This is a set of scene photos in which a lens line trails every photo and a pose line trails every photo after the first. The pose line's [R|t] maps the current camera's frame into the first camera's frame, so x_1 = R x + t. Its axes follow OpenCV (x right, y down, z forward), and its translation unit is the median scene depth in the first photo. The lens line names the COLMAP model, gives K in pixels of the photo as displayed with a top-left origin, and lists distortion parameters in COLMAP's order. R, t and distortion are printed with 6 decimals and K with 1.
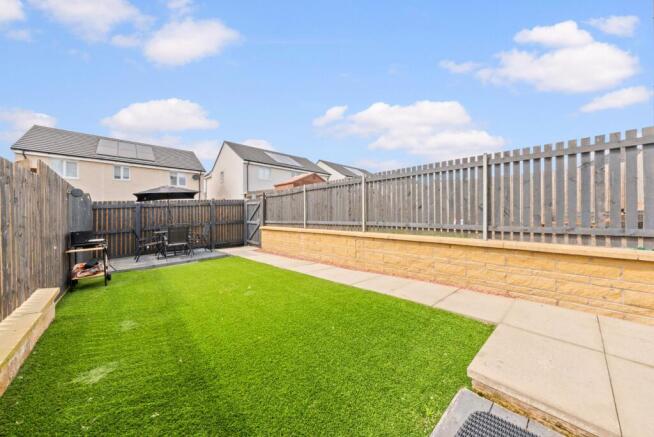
lens RADIAL K [[224.6, 0, 327.4], [0, 224.6, 215.7], [0, 0, 1]] dist [-0.001144, -0.000008]
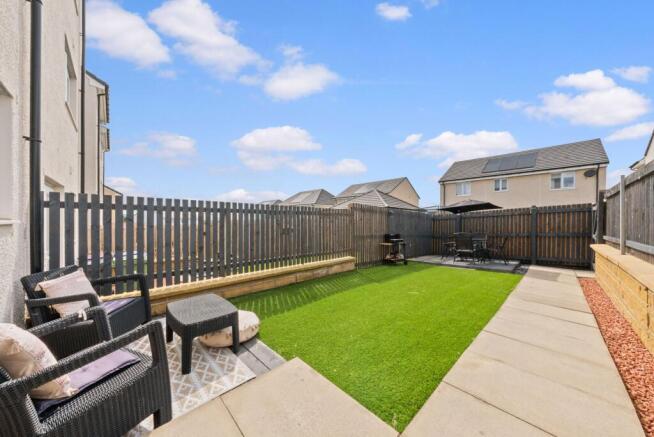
lens RADIAL K [[224.6, 0, 325.1], [0, 224.6, 221.7], [0, 0, 1]] dist [-0.001144, -0.000008]
pose [[0.011852, 0.004013, -0.999922, 0.192821], [-0.003986, 0.999984, 0.003966, -0.009301], [0.999922, 0.003939, 0.011868, 0.116177]]
